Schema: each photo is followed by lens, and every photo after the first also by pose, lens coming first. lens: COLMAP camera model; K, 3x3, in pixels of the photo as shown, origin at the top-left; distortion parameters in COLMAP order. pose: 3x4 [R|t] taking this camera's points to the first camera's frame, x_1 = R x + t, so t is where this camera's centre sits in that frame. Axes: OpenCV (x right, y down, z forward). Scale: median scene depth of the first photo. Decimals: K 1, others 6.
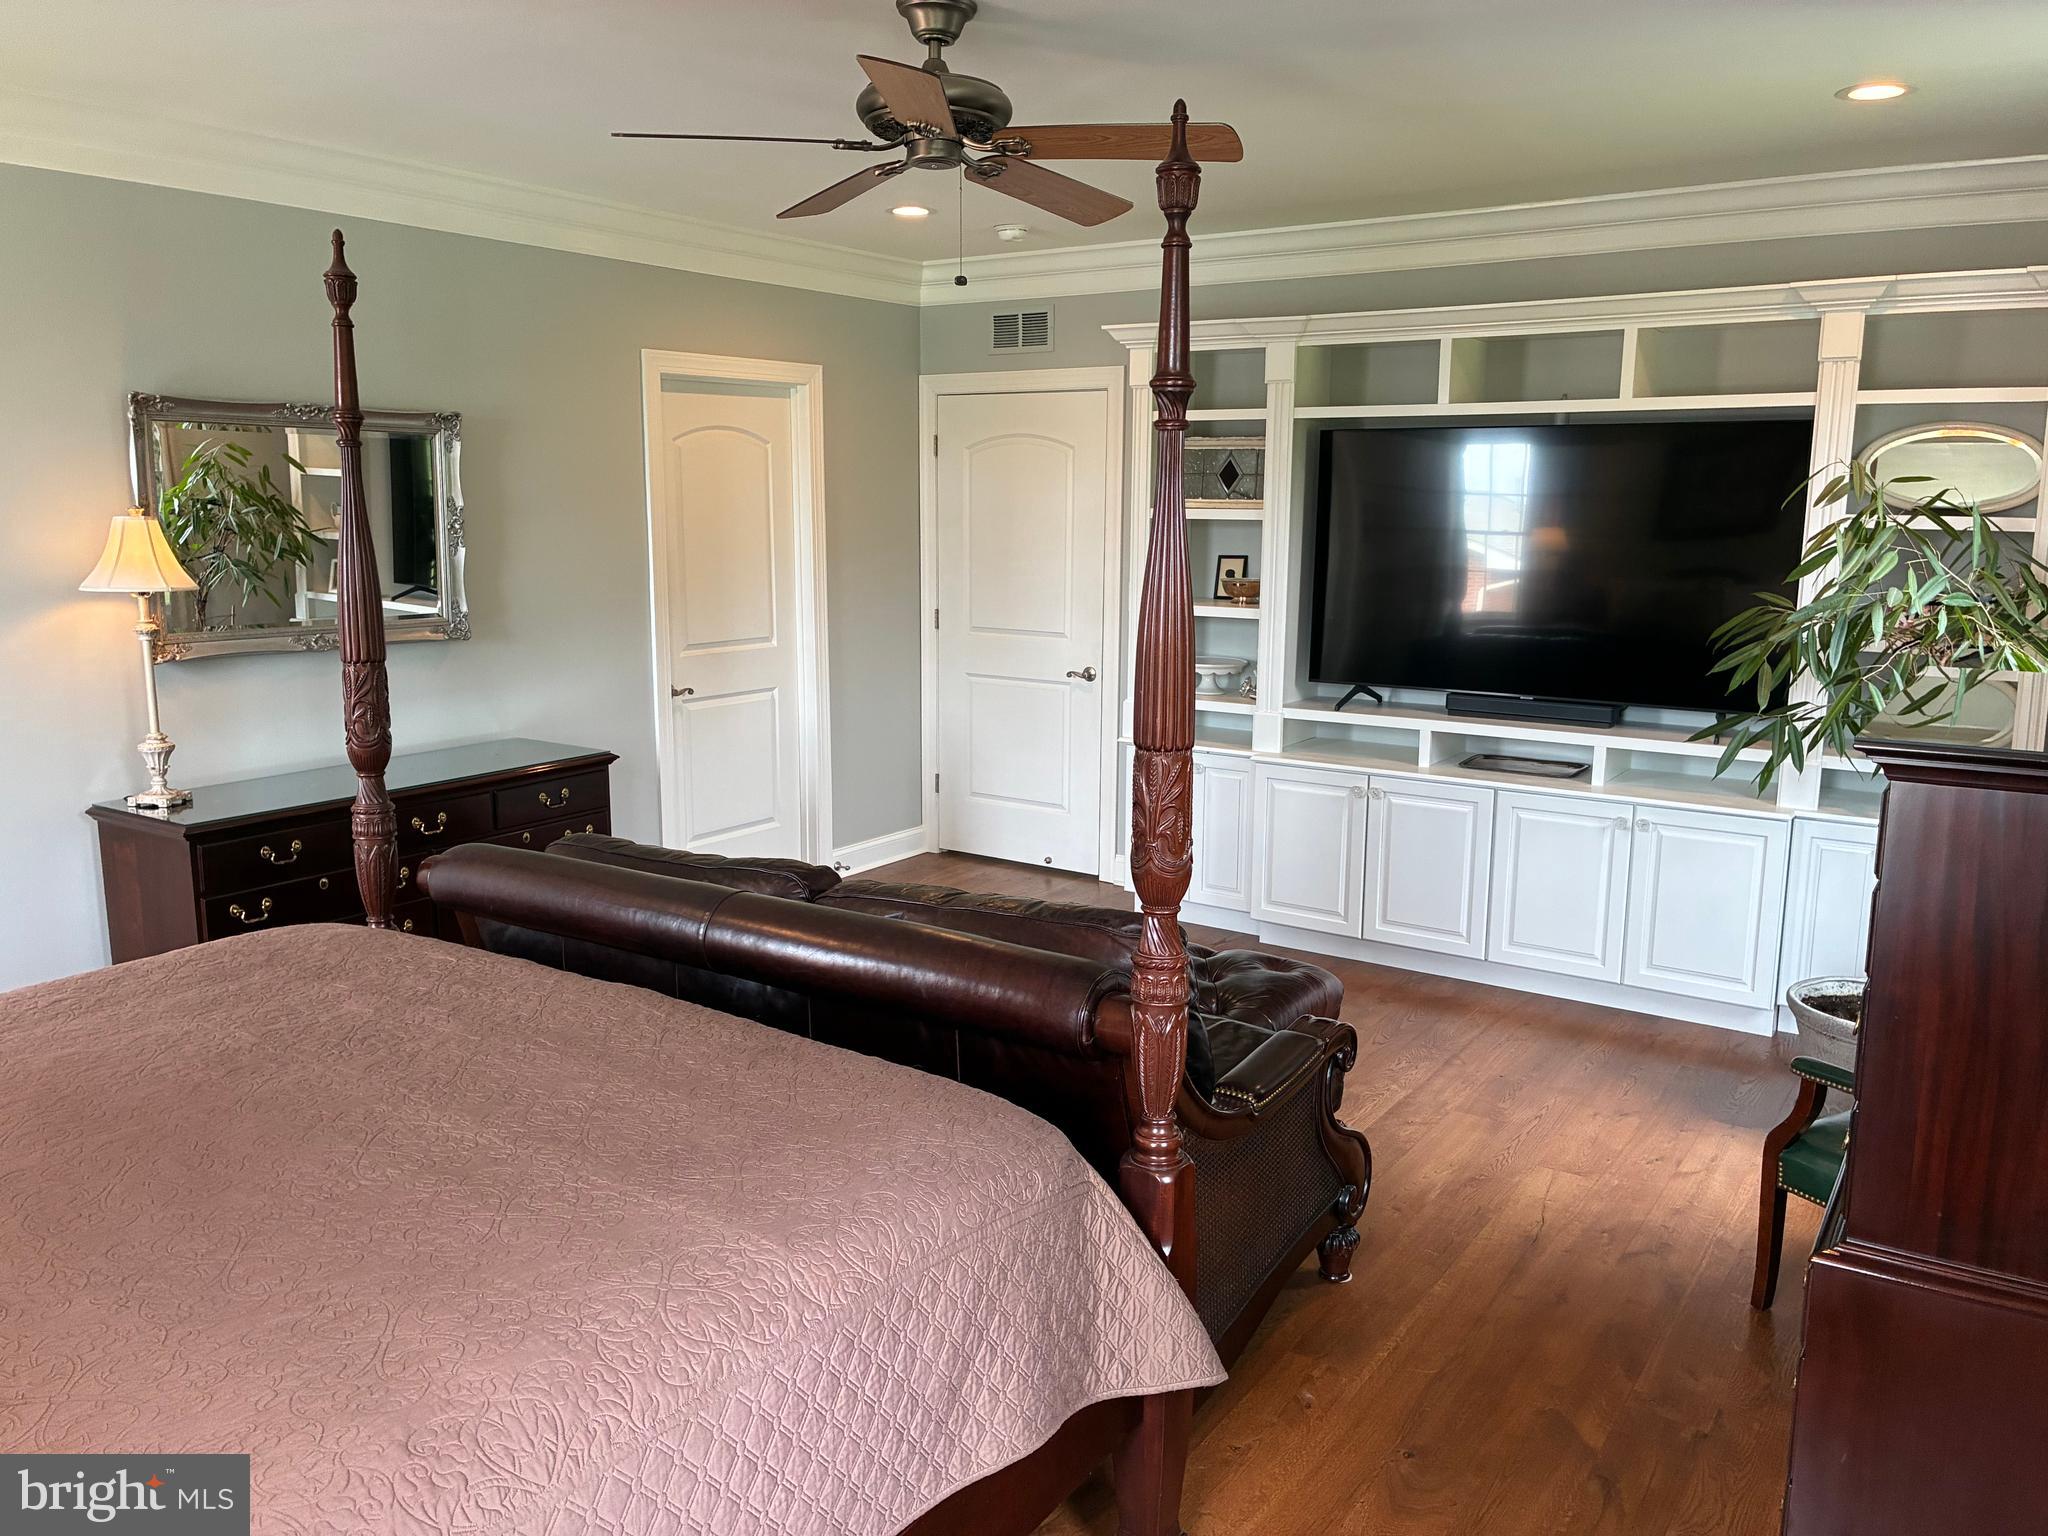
lens RADIAL K [[1570.6, 0, 1034.8], [0, 1570.6, 765.2], [0, 0, 1]] dist [0.061354, -0.082670]
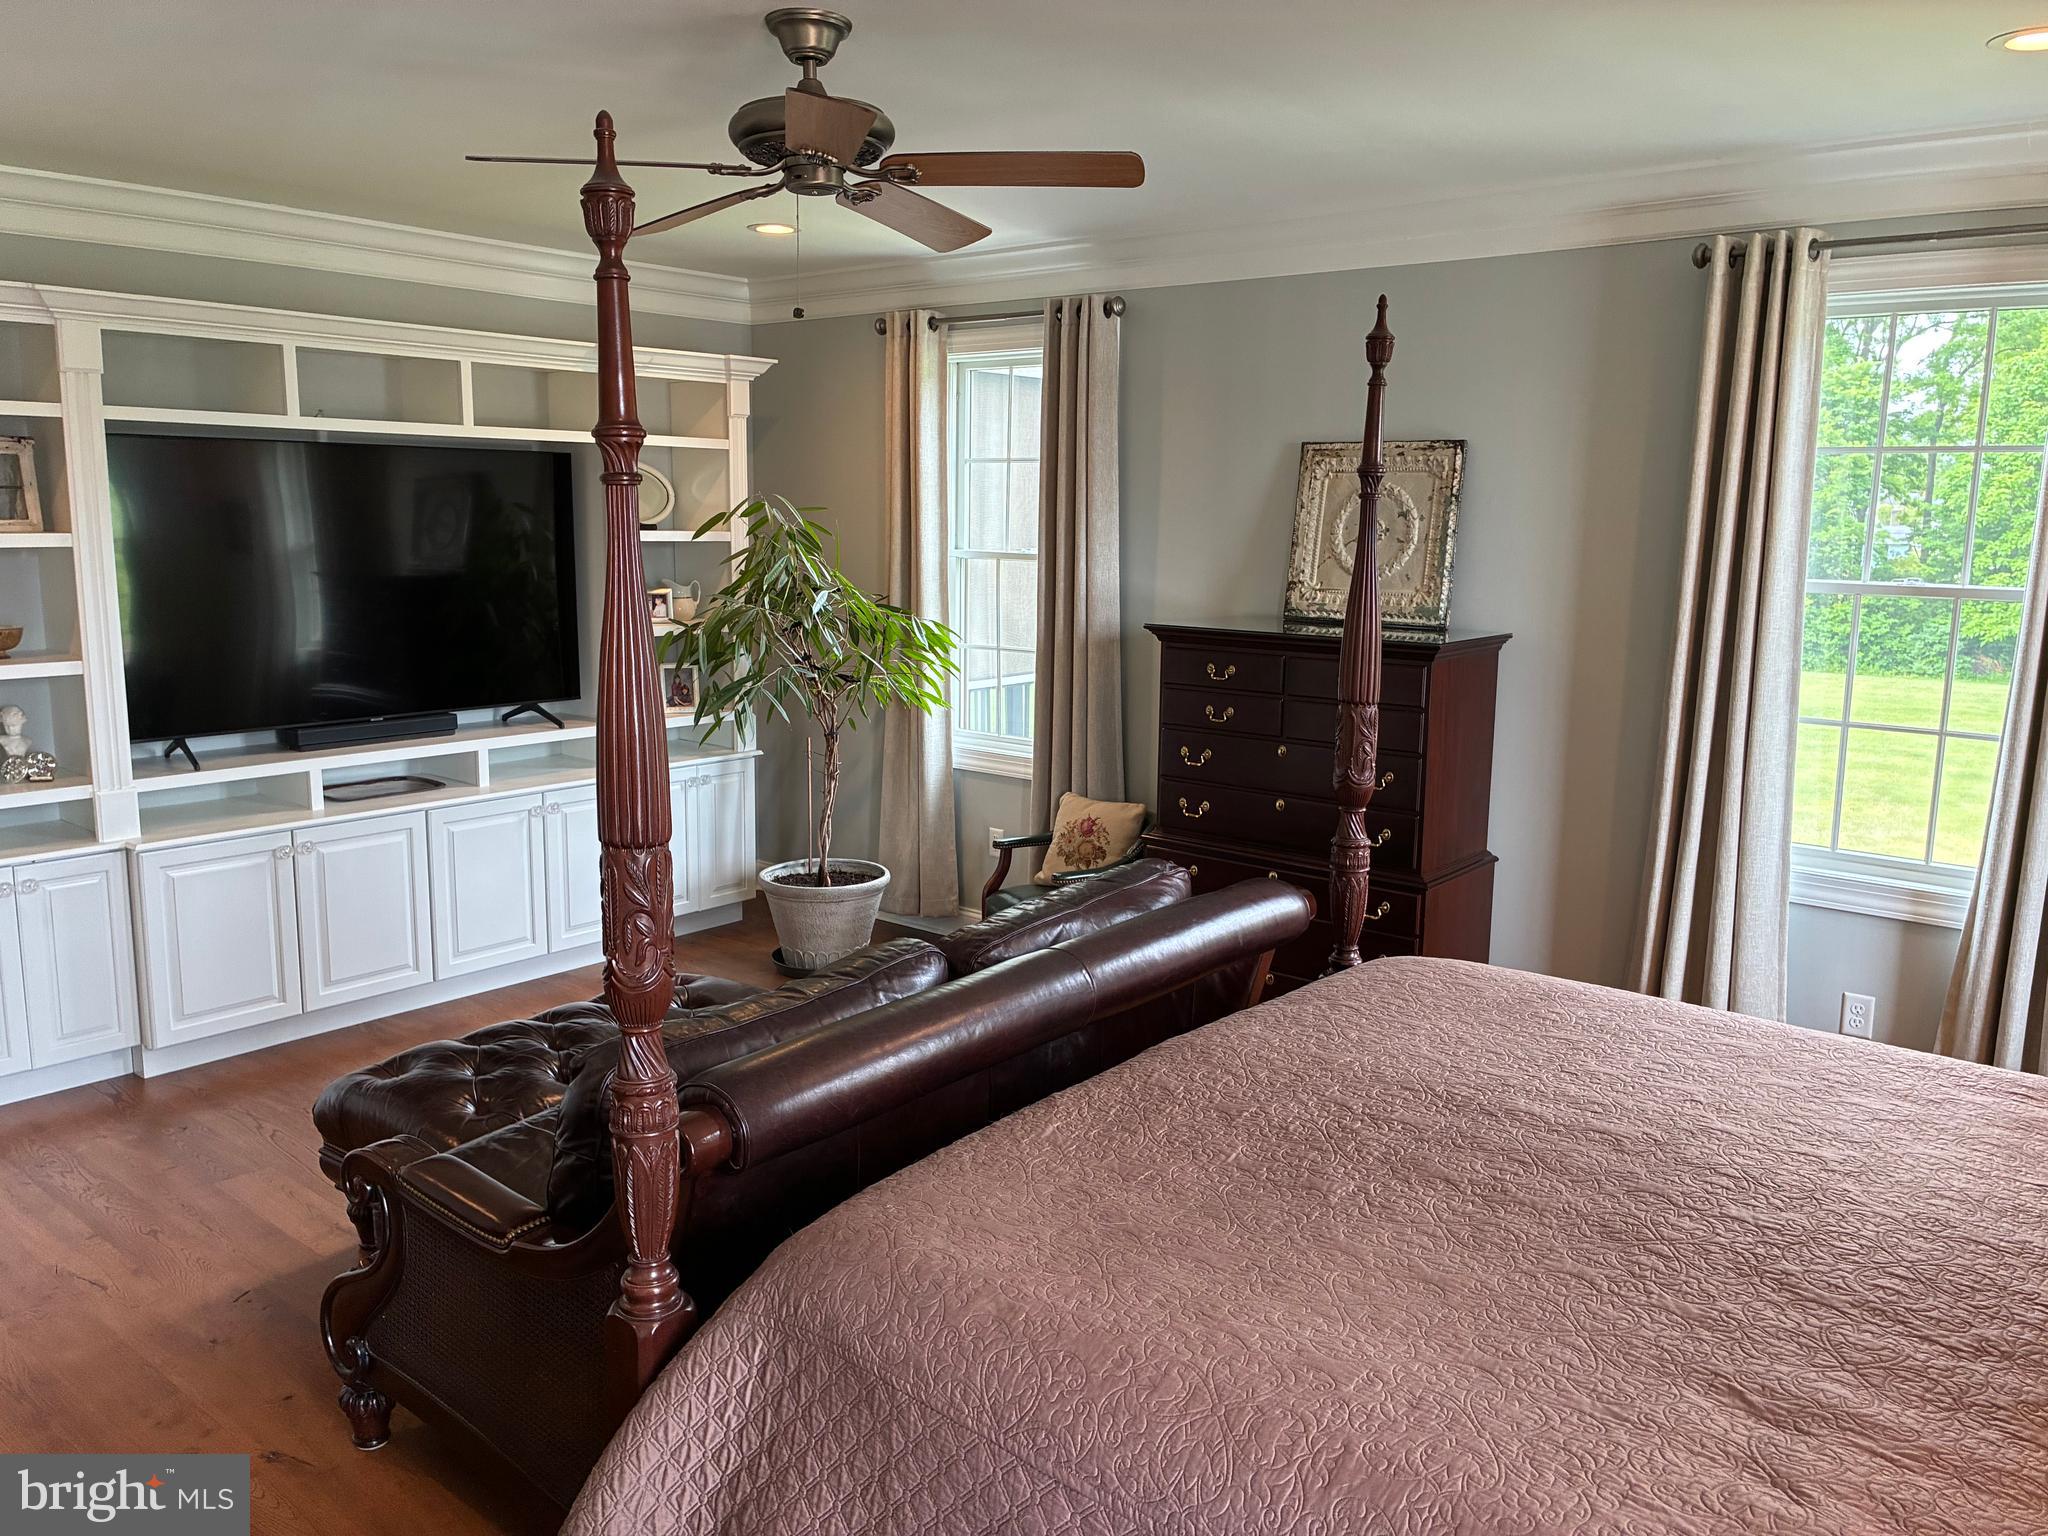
lens RADIAL K [[1570.6, 0, 1034.8], [0, 1570.6, 765.2], [0, 0, 1]] dist [0.061354, -0.082670]
pose [[0.114687, -0.170291, 0.978697, -0.670289], [0.166184, 0.974603, 0.150105, -0.103512], [-0.979403, 0.145428, 0.140074, 0.503434]]
